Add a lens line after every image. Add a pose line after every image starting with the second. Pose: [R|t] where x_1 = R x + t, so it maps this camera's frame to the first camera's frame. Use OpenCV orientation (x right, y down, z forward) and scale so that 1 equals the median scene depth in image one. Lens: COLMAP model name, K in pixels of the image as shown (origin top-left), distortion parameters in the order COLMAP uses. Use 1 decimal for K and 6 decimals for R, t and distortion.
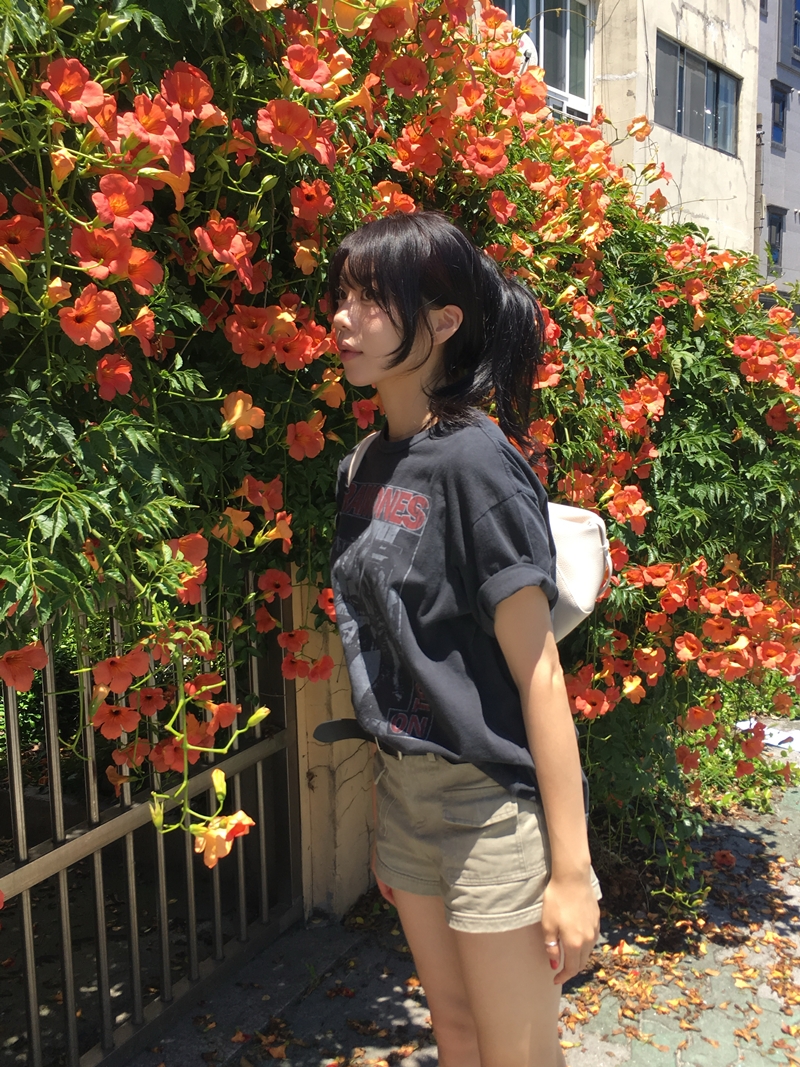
lens RADIAL K [[1121.3, 0, 400.0], [0, 1121.3, 533.5], [0, 0, 1]] dist [0.035040, -0.005996]
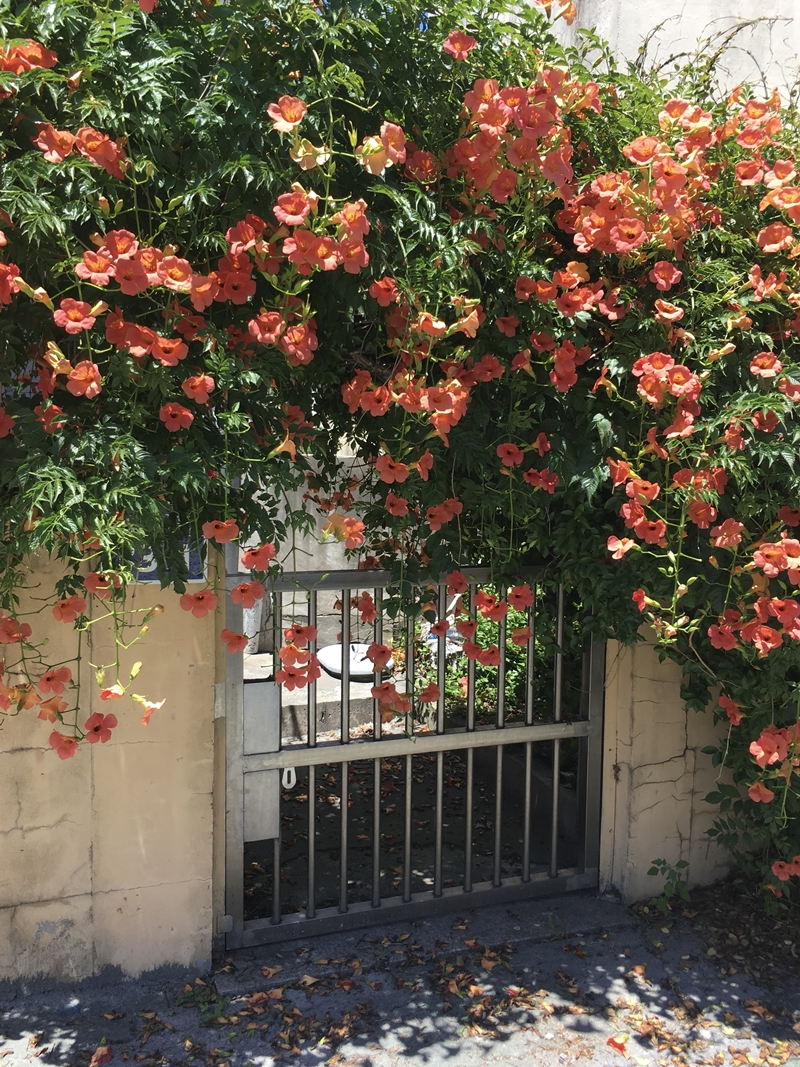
lens RADIAL K [[984.3, 0, 390.6], [0, 984.3, 532.7], [0, 0, 1]] dist [0.072813, -0.113234]
pose [[0.713485, 0.100876, -0.693371, 0.499266], [-0.121576, 0.992395, 0.019277, -0.019022], [0.690043, 0.070543, 0.720323, 0.101006]]
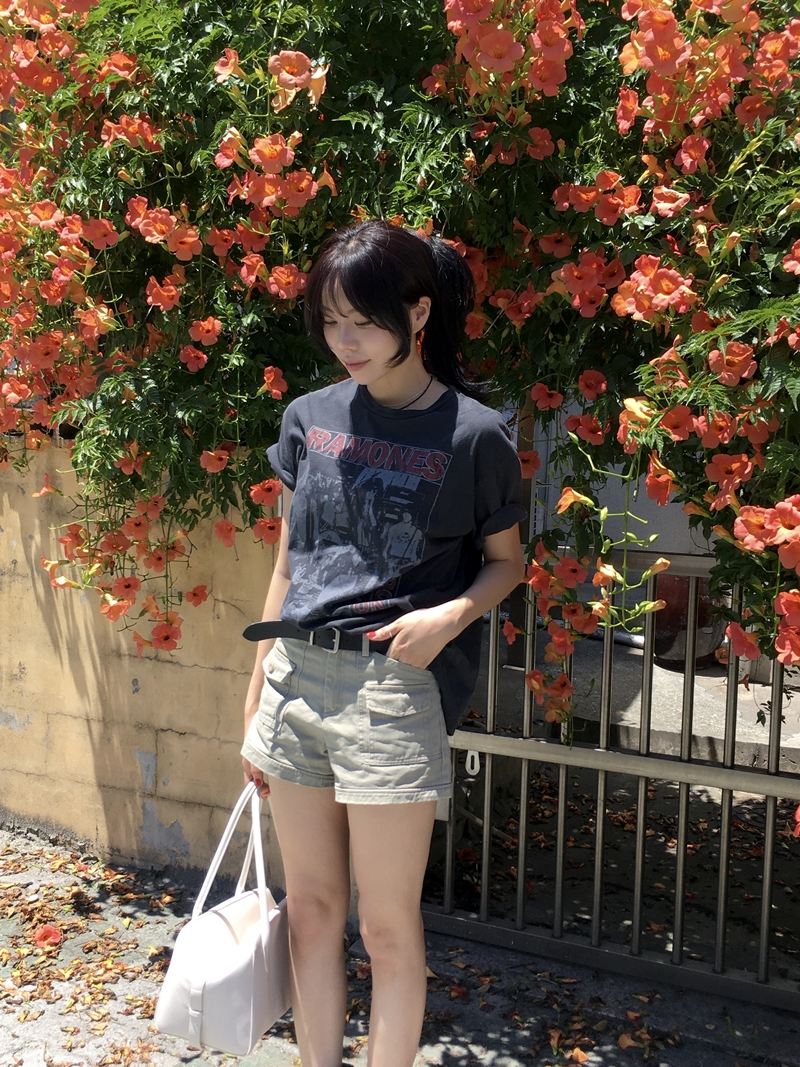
lens RADIAL K [[1122.2, 0, 382.3], [0, 1122.2, 532.1], [0, 0, 1]] dist [0.042659, -0.018765]
pose [[0.004223, 0.104554, -0.994510, 0.800170], [-0.161826, 0.981482, 0.102497, -0.050282], [0.986810, 0.160504, 0.021065, 0.664599]]
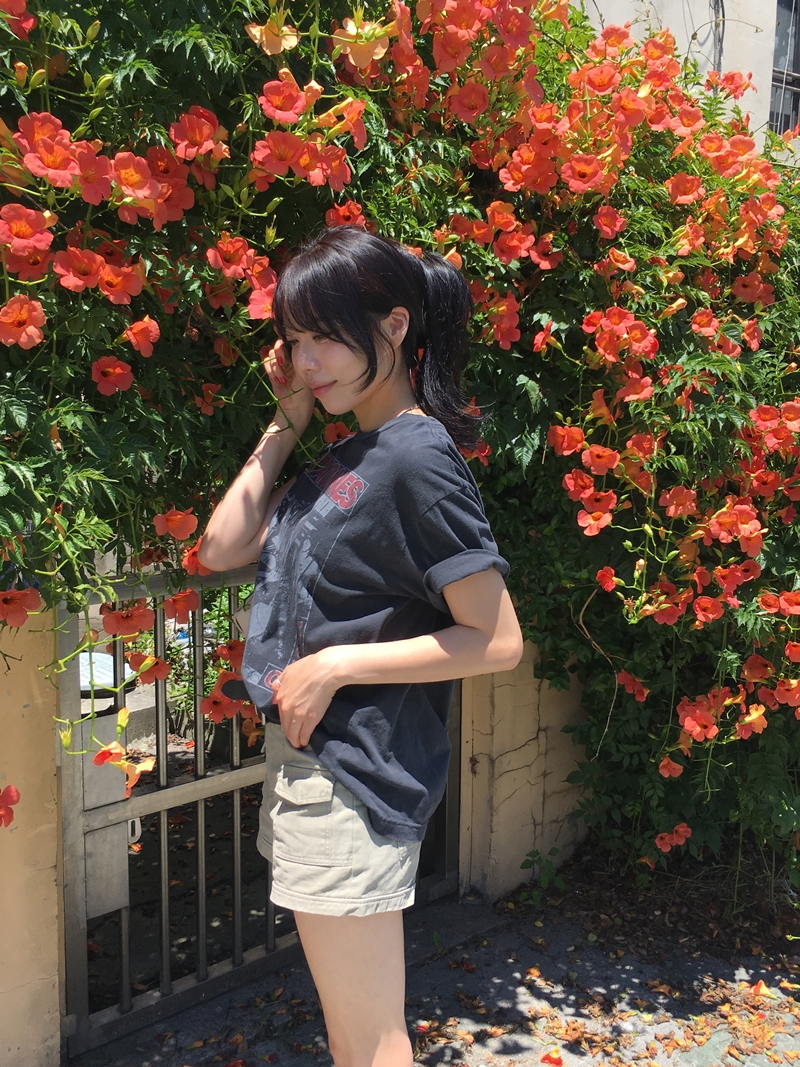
lens RADIAL K [[1064.9, 0, 400.0], [0, 1064.9, 533.5], [0, 0, 1]] dist [0.027960, -0.014024]
pose [[0.928168, 0.075199, -0.364486, 0.237741], [-0.077810, 0.996940, 0.007540, -0.001822], [0.363937, 0.021362, 0.931178, 0.032985]]
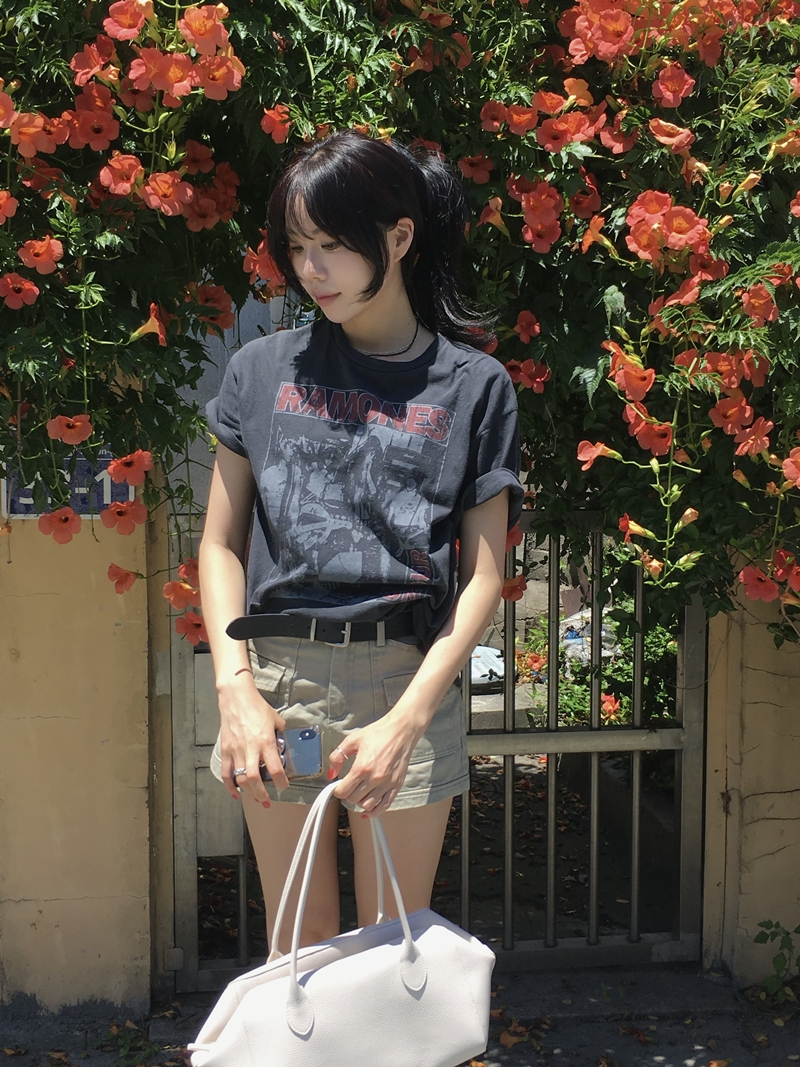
lens RADIAL K [[1381.8, 0, 394.7], [0, 1381.8, 537.5], [0, 0, 1]] dist [0.034559, 0.006481]
pose [[0.547125, 0.106317, -0.830272, 0.702316], [-0.122238, 0.991416, 0.046401, 0.009468], [0.828077, 0.076104, 0.555424, 0.247843]]
